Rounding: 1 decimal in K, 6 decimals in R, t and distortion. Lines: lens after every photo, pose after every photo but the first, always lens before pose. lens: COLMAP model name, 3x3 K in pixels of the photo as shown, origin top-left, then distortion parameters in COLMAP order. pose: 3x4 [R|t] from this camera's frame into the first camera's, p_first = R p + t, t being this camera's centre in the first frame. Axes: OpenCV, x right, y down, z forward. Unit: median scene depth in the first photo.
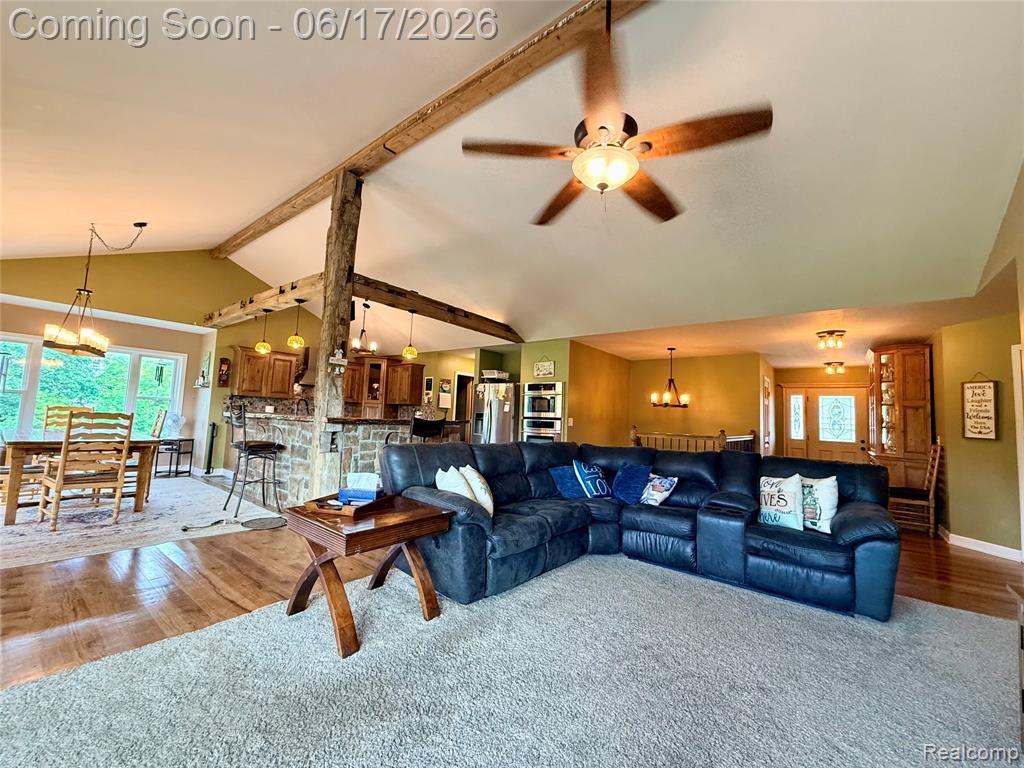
lens RADIAL K [[409.4, 0, 511.6], [0, 409.4, 386.8], [0, 0, 1]] dist [0.000193, 0.000035]
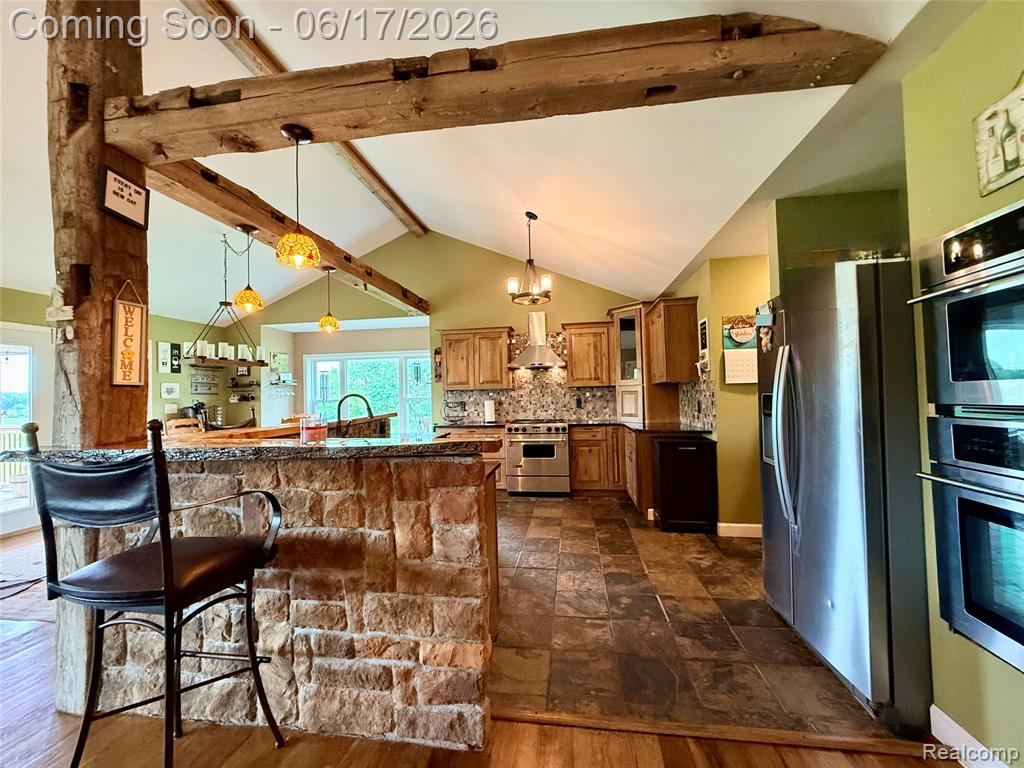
lens RADIAL K [[409.4, 0, 510.9], [0, 409.4, 384.1], [0, 0, 1]] dist [0.000193, 0.000035]
pose [[0.495335, -0.078164, -0.865178, 0.096794], [0.112260, 0.993352, -0.025472, 0.041625], [0.861418, -0.084508, 0.500817, 0.671816]]
